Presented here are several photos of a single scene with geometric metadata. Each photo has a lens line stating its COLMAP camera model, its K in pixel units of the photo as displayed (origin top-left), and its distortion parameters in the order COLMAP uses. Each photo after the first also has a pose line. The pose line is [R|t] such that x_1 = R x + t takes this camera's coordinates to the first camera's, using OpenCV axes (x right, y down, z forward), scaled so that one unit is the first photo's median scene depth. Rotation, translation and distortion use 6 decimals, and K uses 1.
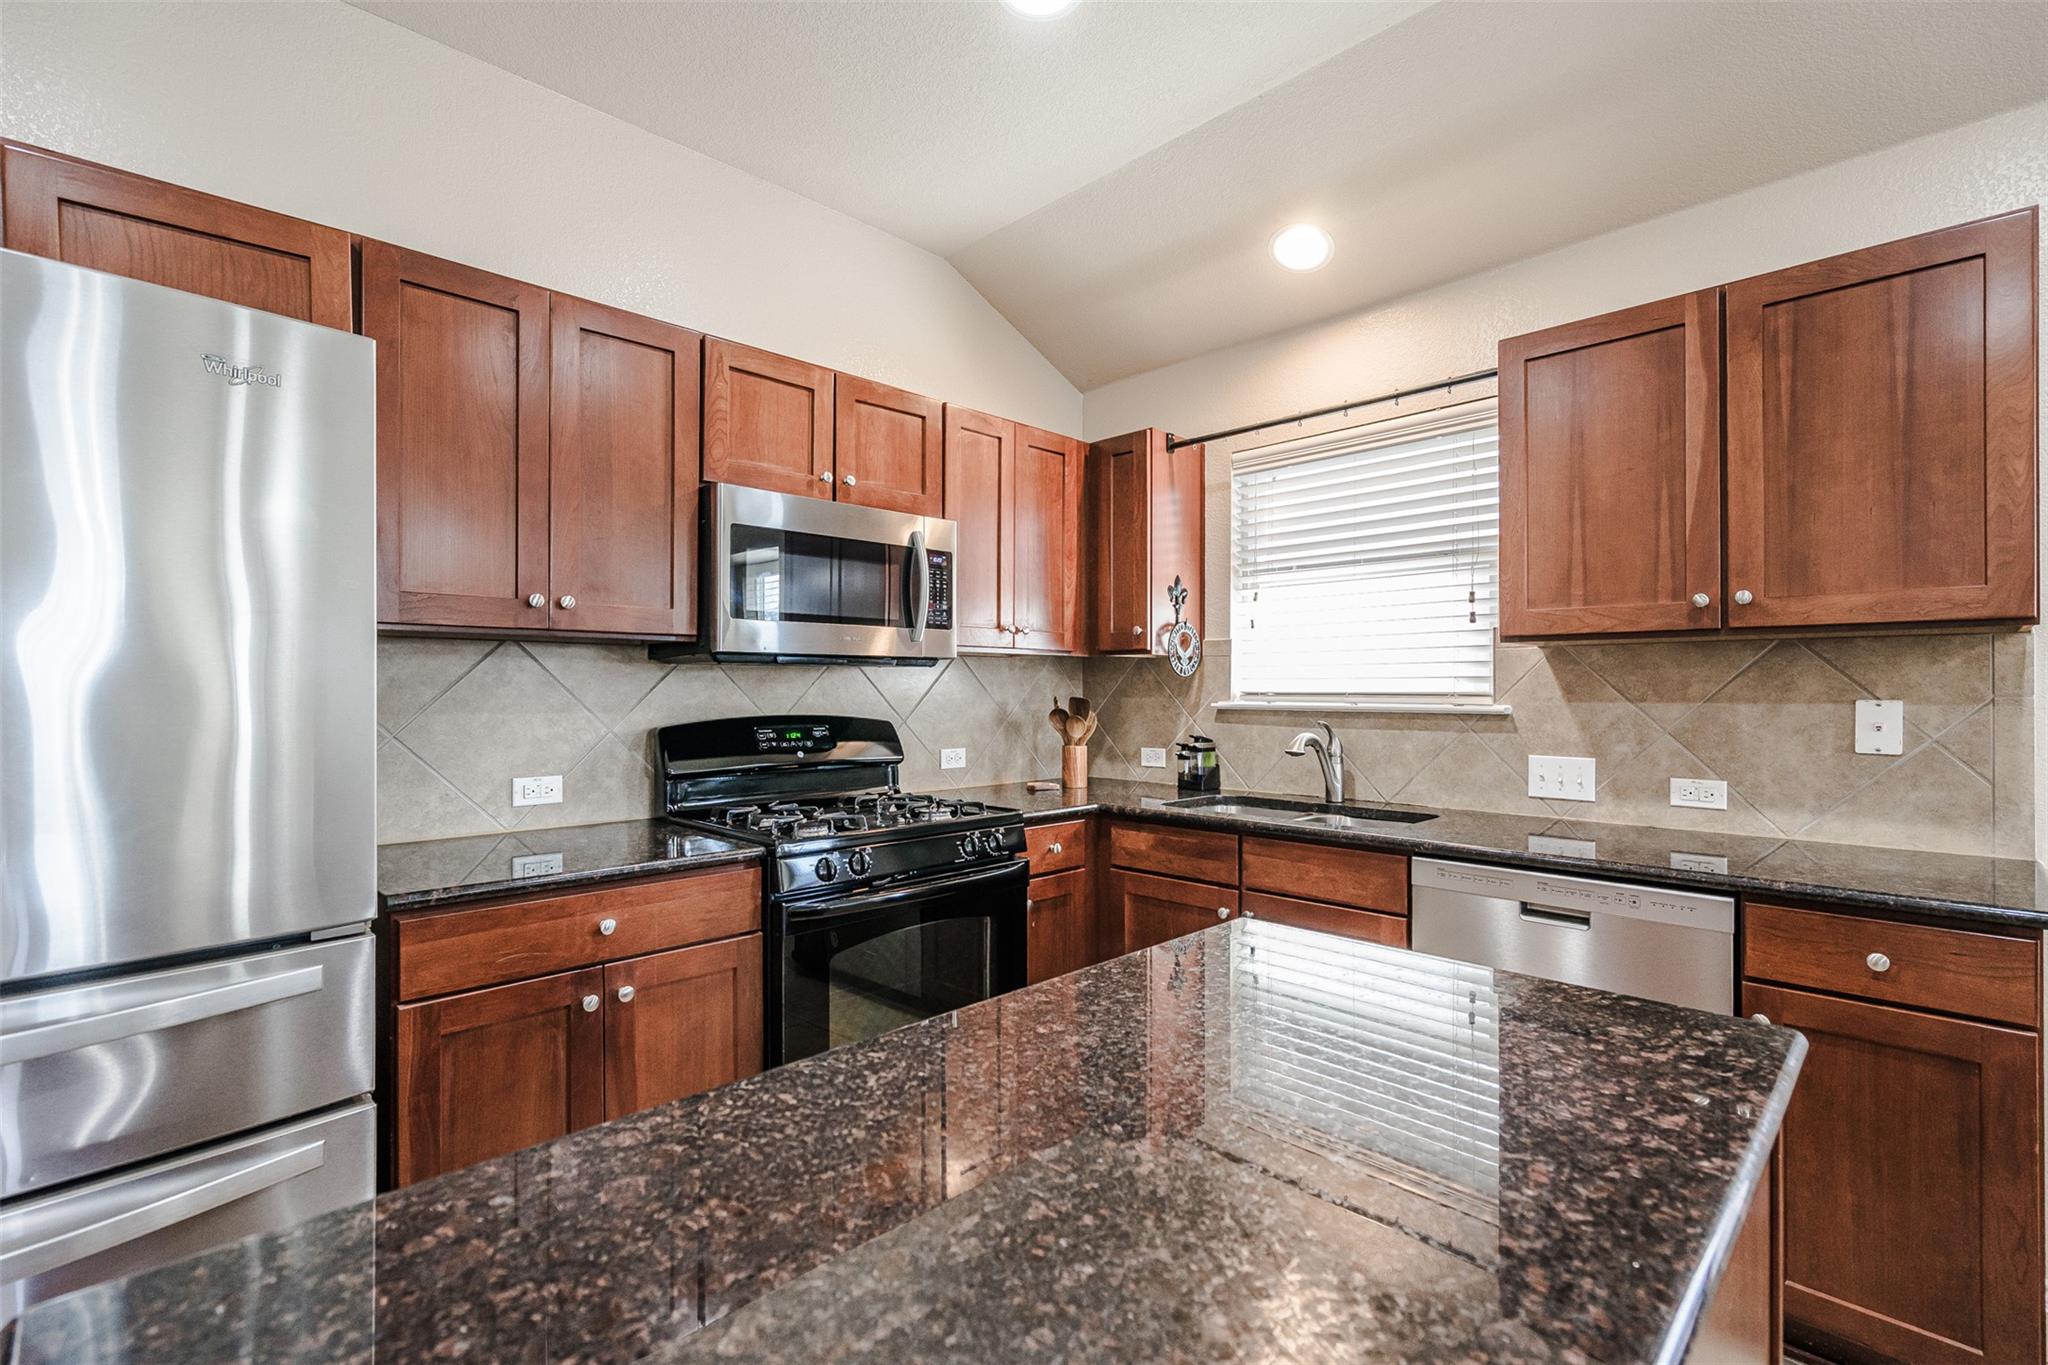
lens RADIAL K [[923.7, 0, 1025.9], [0, 923.7, 686.2], [0, 0, 1]] dist [-0.000081, 0.000816]
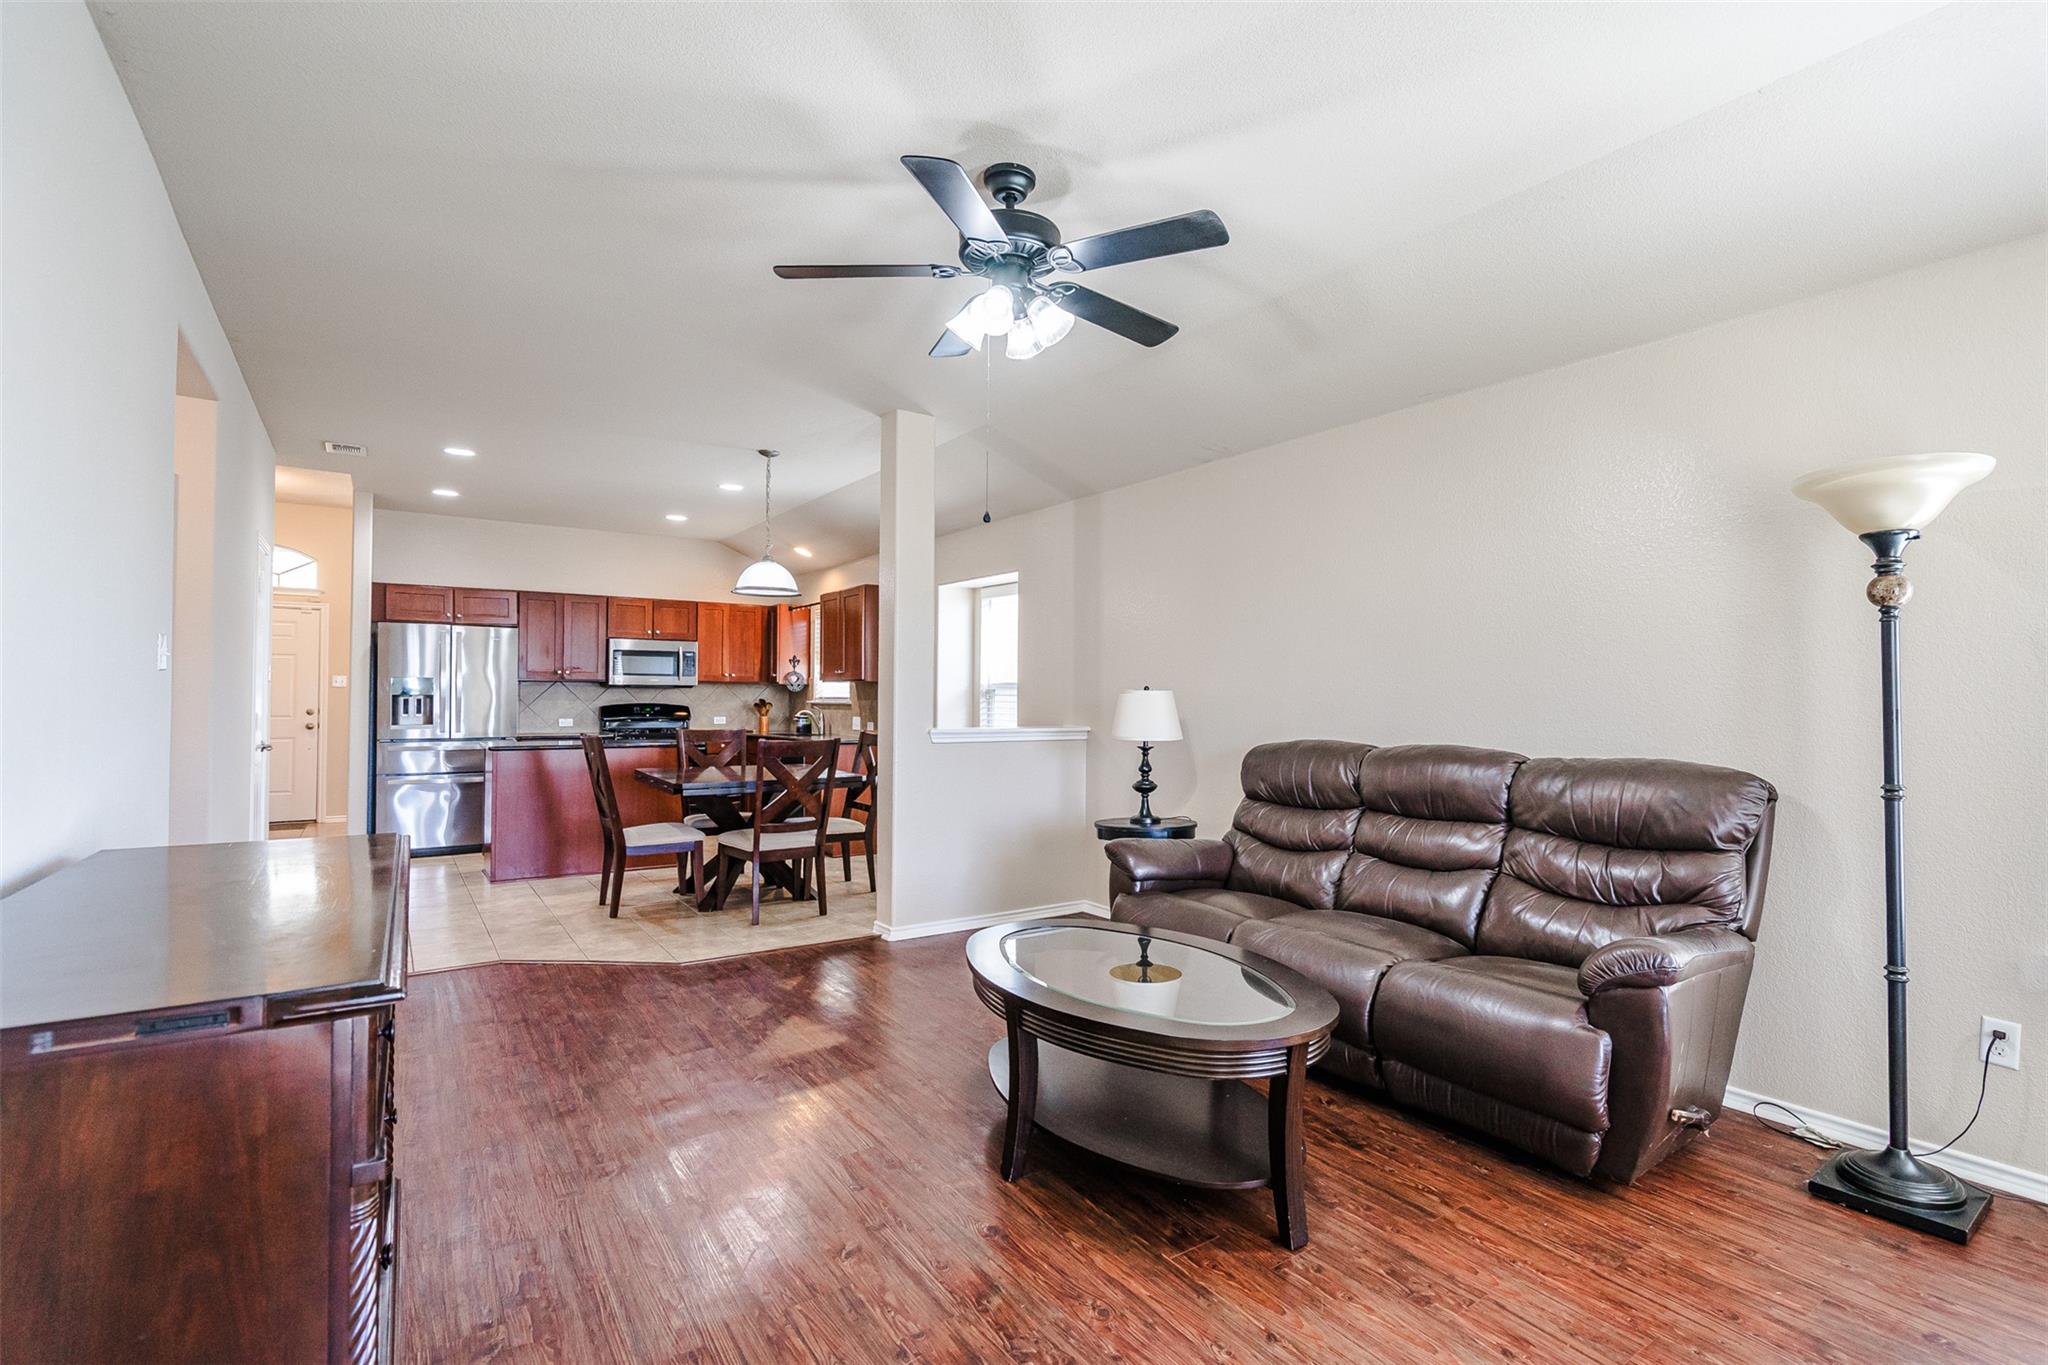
lens RADIAL K [[976.3, 0, 1081.8], [0, 976.3, 689.3], [0, 0, 1]] dist [-0.000274, -0.000032]
pose [[0.989475, 0.002843, -0.144679, 1.780294], [-0.004195, 0.999950, -0.009042, 0.008095], [0.144646, 0.009554, 0.989437, -2.191875]]
